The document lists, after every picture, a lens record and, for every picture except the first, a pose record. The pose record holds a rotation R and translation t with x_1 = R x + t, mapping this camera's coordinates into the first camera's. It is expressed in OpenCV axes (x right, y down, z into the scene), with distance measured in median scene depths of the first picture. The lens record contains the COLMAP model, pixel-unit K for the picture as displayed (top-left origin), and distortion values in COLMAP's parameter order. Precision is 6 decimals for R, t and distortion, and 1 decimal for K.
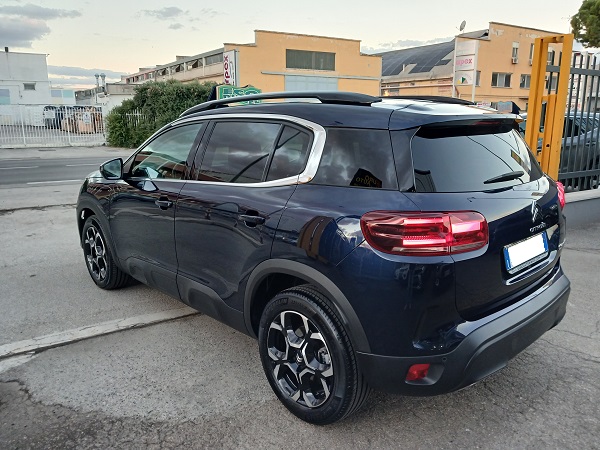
lens RADIAL K [[482.4, 0, 305.3], [0, 482.4, 225.1], [0, 0, 1]] dist [0.000384, 0.001946]
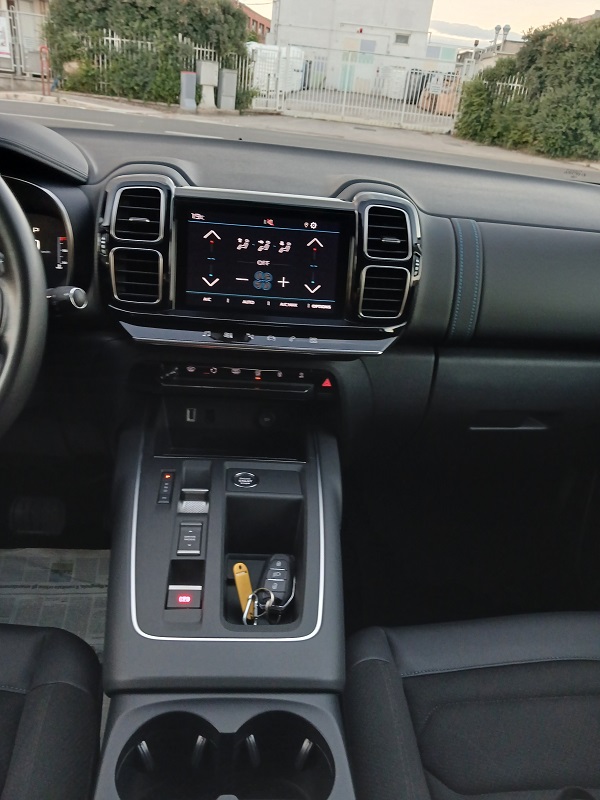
lens RADIAL K [[626.3, 0, 284.2], [0, 626.3, 417.6], [0, 0, 1]] dist [0.094415, -0.131657]
pose [[0.769448, 0.365908, -0.523509, -0.014117], [-0.234445, 0.924225, 0.301404, -0.025445], [0.594125, -0.109180, 0.796928, 0.181315]]
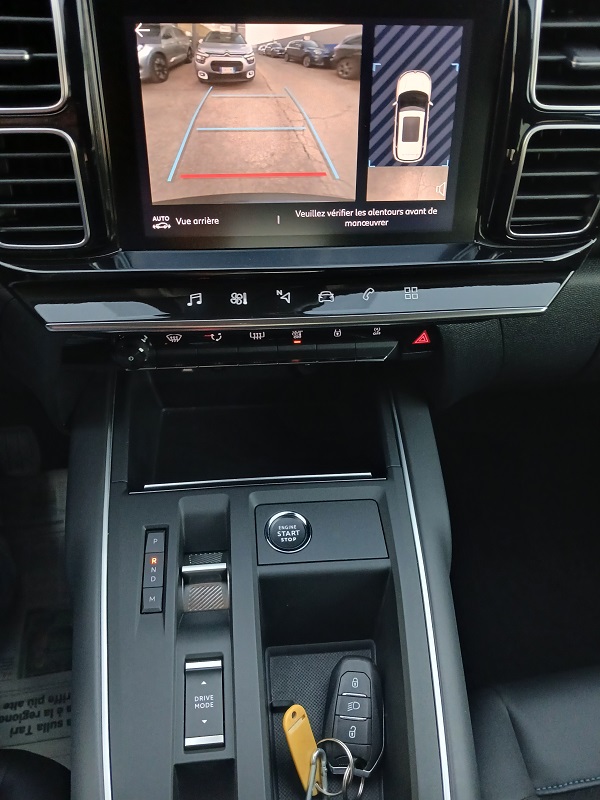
lens RADIAL K [[643.3, 0, 289.3], [0, 643.3, 411.7], [0, 0, 1]] dist [0.000384, 0.001946]
pose [[0.785265, 0.483505, -0.386759, -0.026815], [-0.178335, 0.774802, 0.606530, -0.026878], [0.592922, -0.407314, 0.694650, 0.194846]]
